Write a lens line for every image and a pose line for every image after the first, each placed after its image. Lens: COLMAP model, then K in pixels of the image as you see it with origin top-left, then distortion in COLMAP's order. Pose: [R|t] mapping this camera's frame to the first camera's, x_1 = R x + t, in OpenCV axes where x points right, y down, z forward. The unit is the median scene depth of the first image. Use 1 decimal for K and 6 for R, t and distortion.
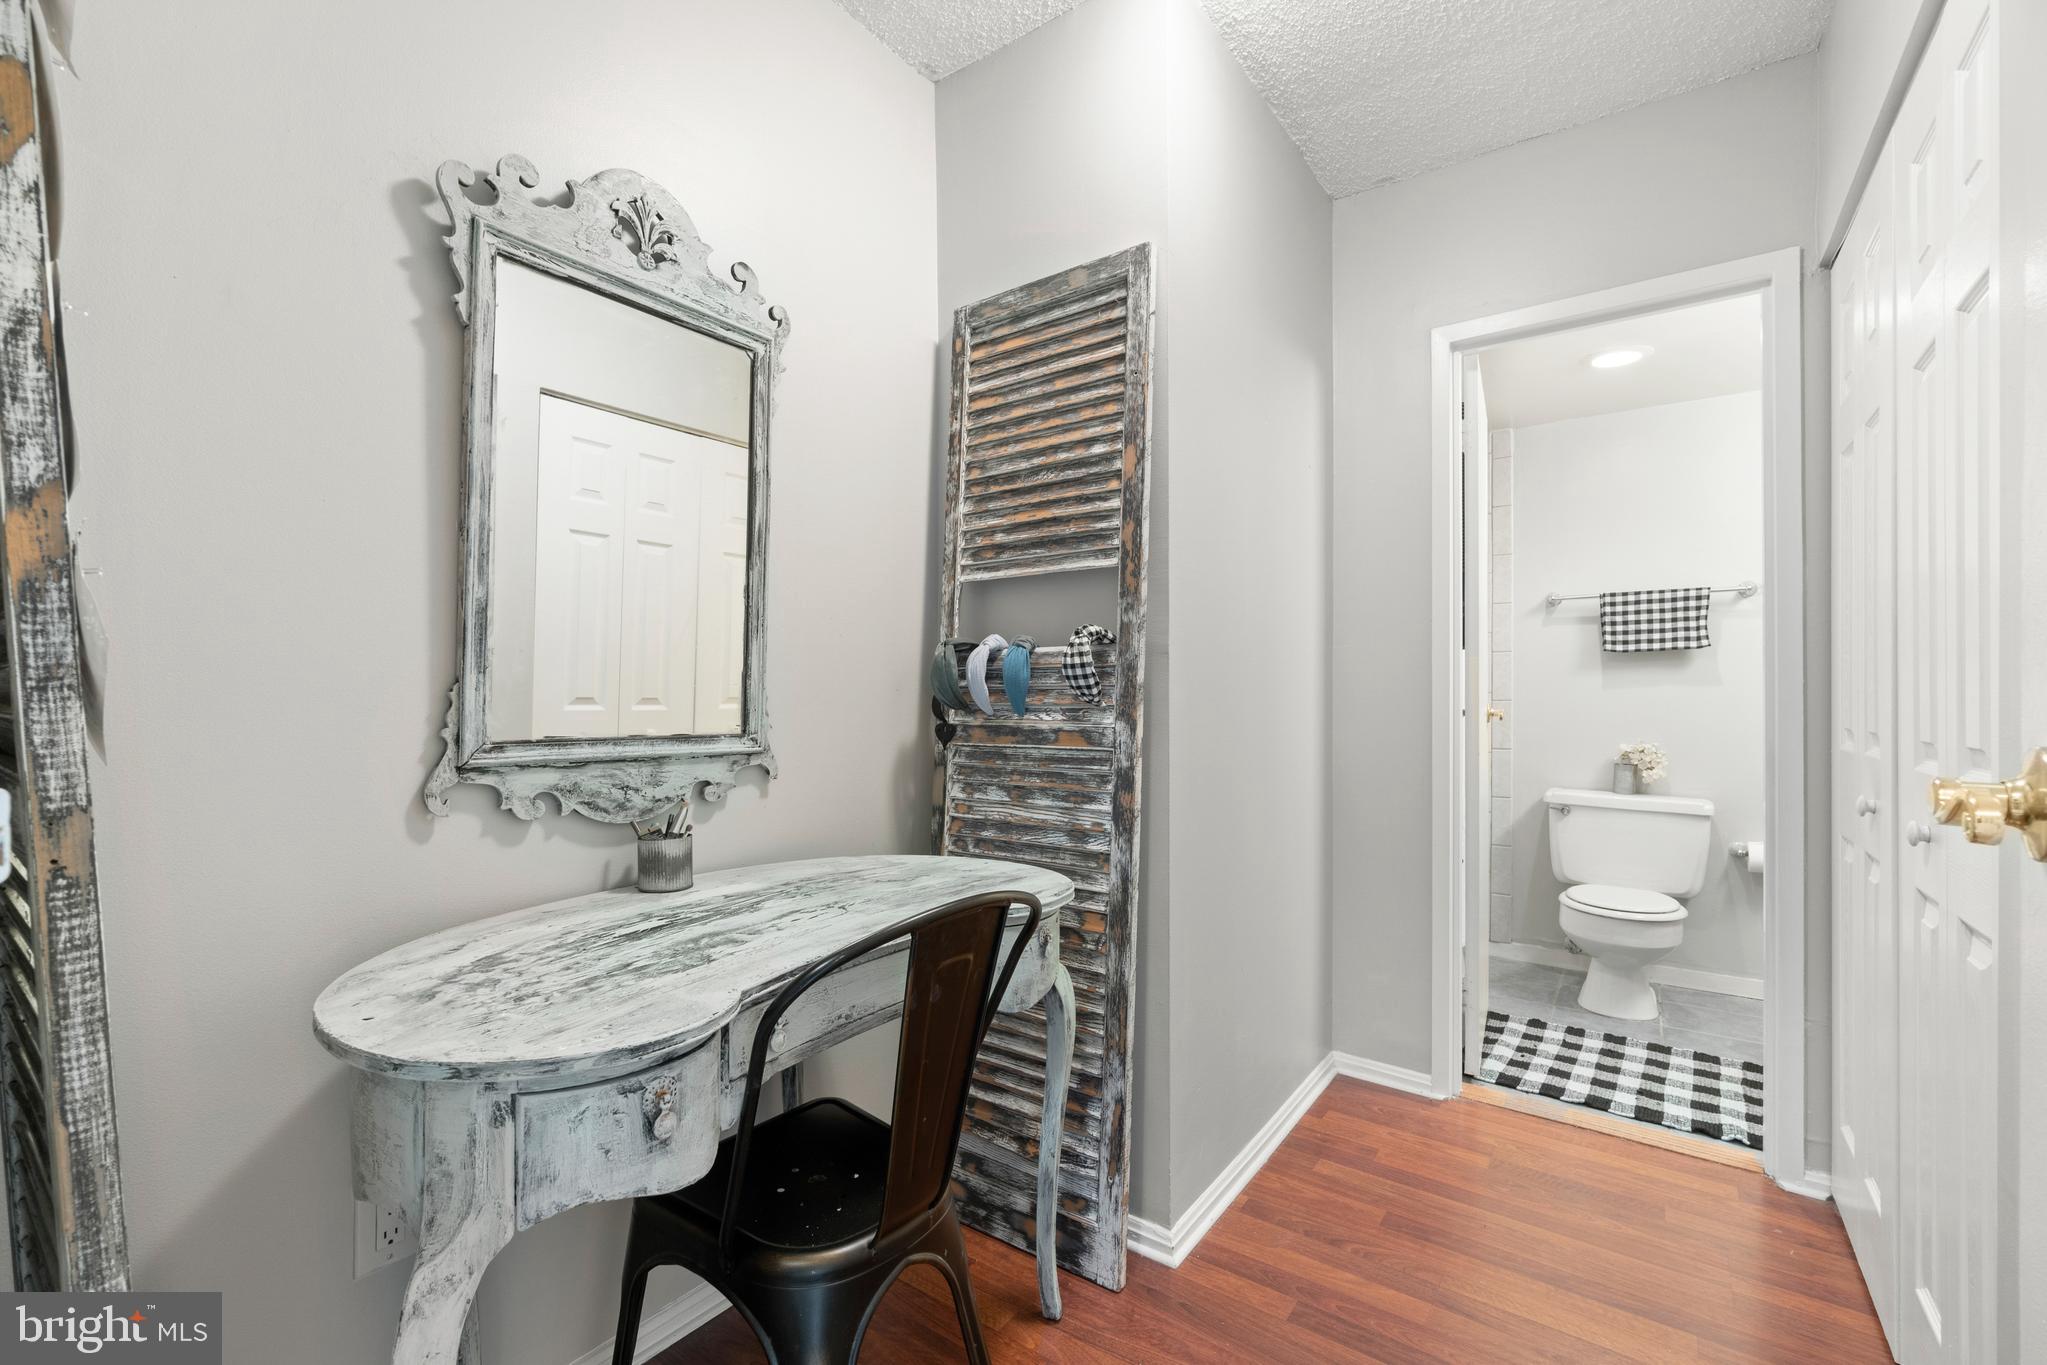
lens RADIAL K [[877.7, 0, 1005.0], [0, 877.7, 698.3], [0, 0, 1]] dist [-0.007060, 0.001832]
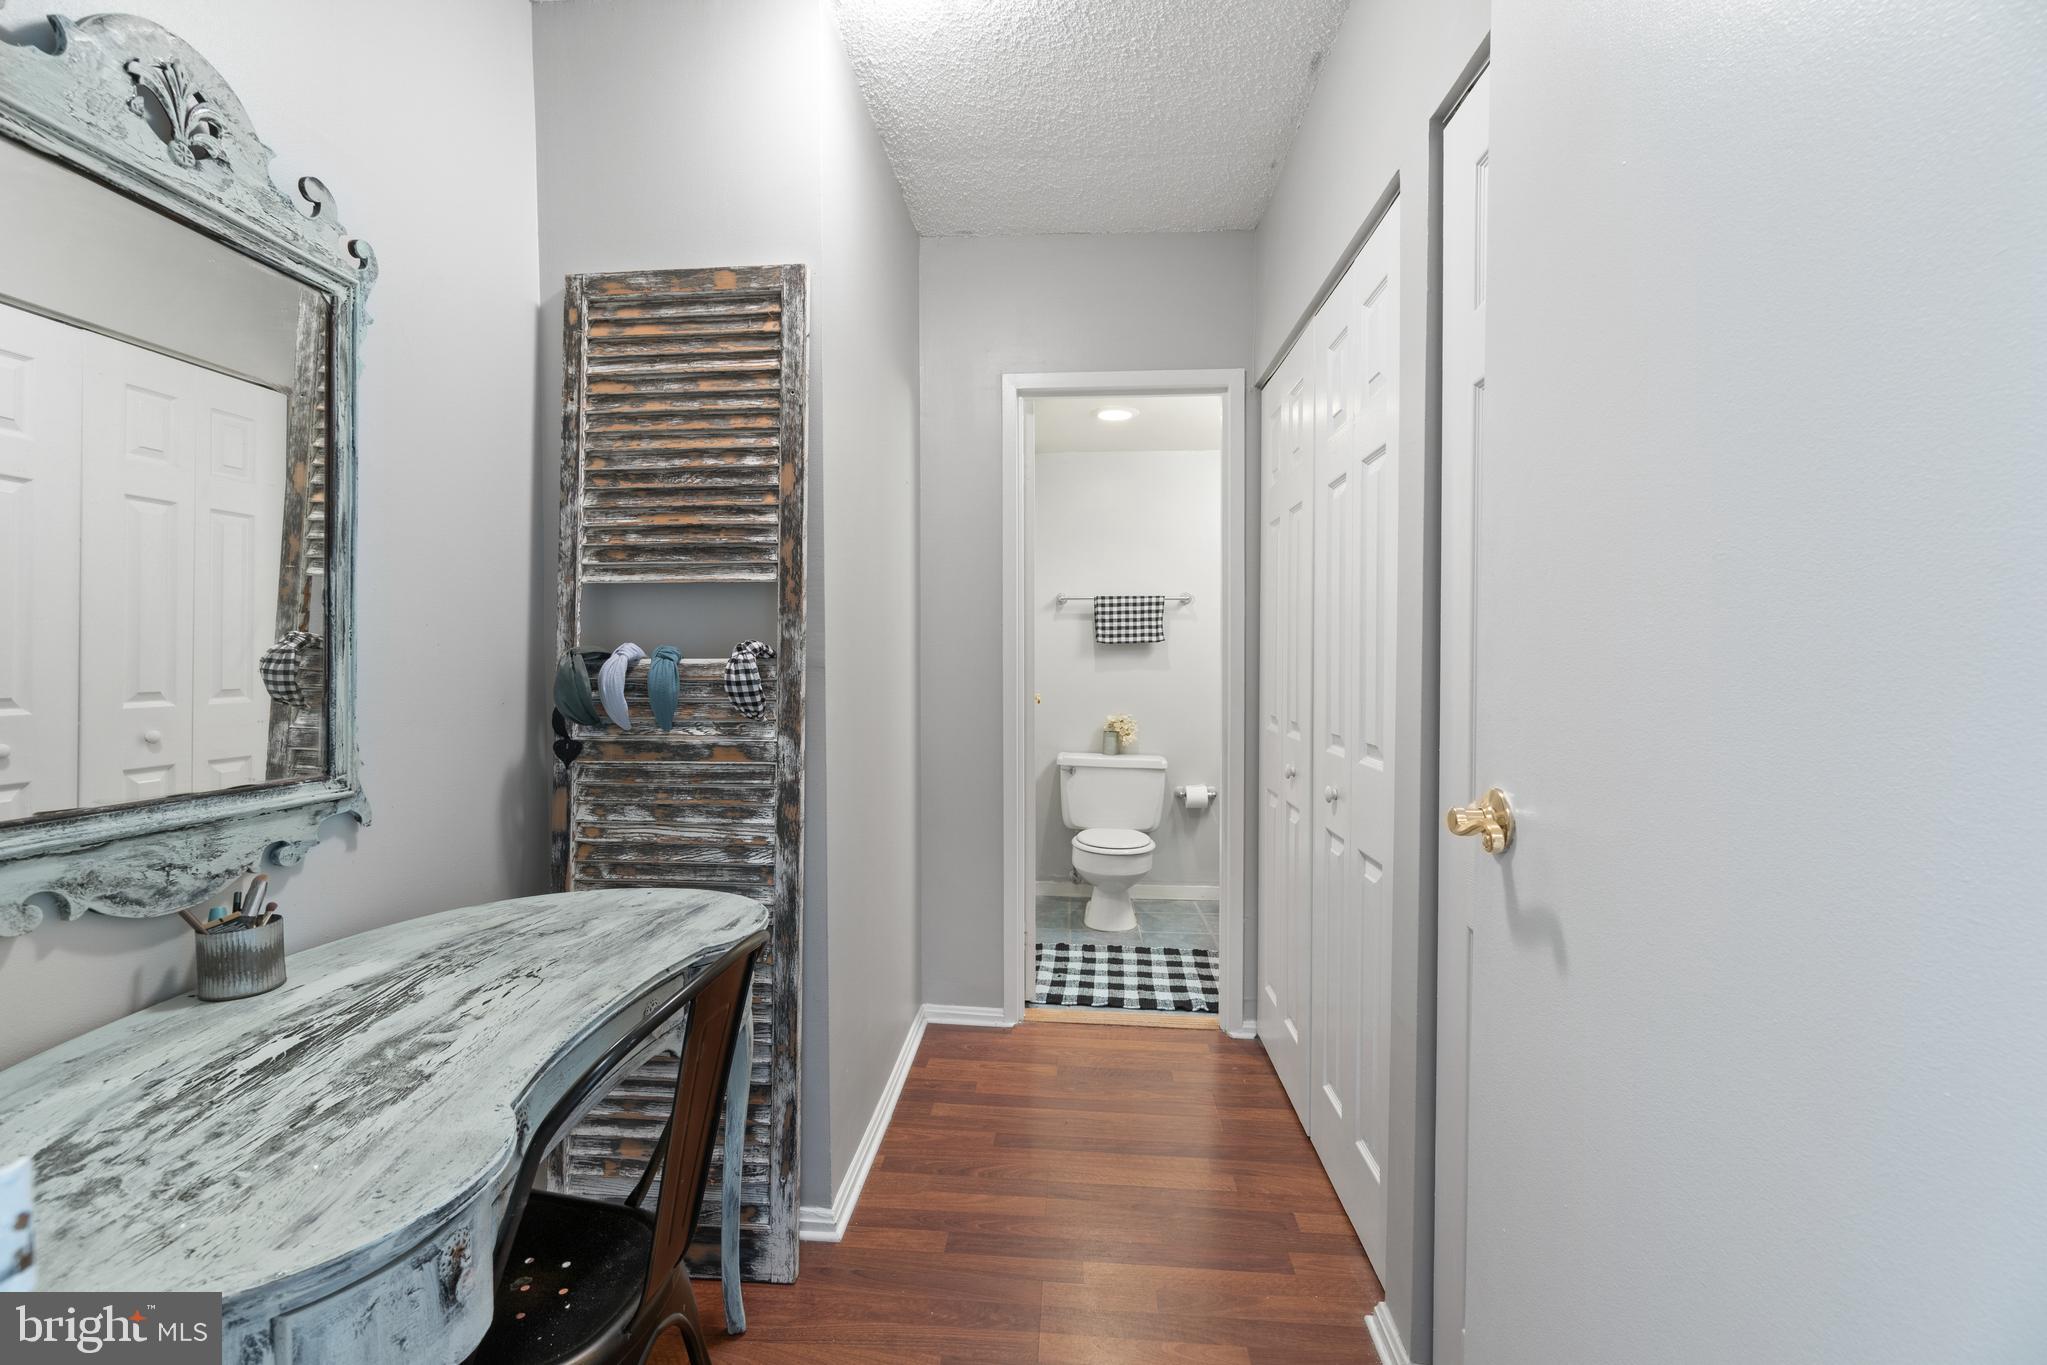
lens RADIAL K [[877.7, 0, 998.0], [0, 877.7, 683.6], [0, 0, 1]] dist [-0.007060, 0.001832]
pose [[0.850832, -0.018150, 0.525124, -0.105473], [0.002132, 0.999514, 0.031092, -0.036263], [-0.525433, -0.025335, 0.850458, 0.001352]]
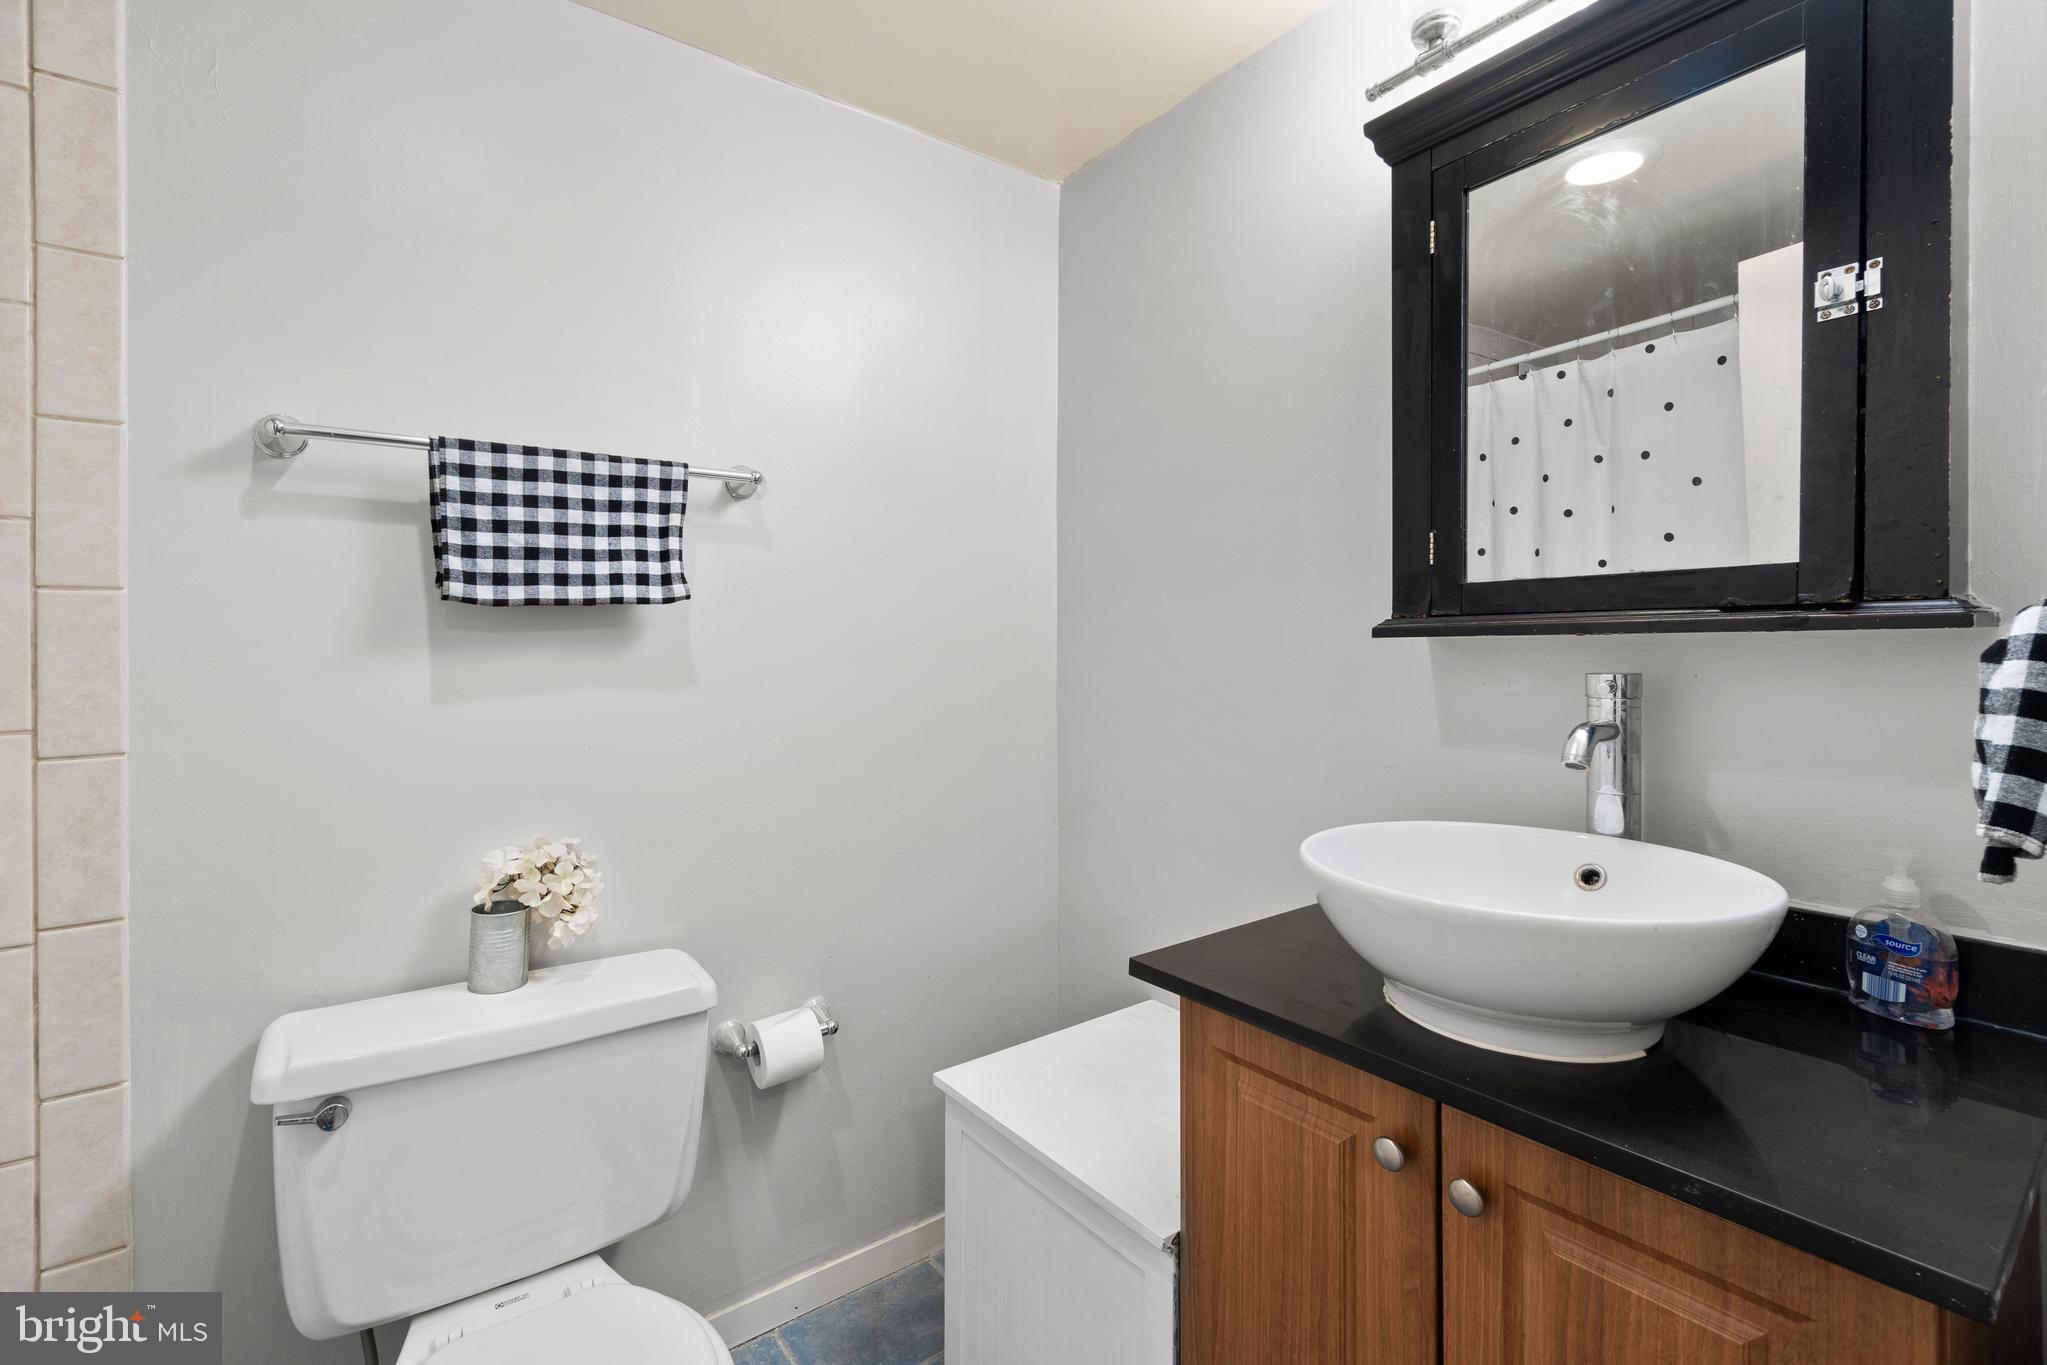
lens RADIAL K [[877.7, 0, 1034.3], [0, 877.7, 639.7], [0, 0, 1]] dist [-0.007060, 0.001832]
pose [[0.268483, 0.000134, 0.963284, 0.431292], [0.010429, 0.999941, -0.003045, -0.036210], [-0.963228, 0.010864, 0.268466, 0.713901]]
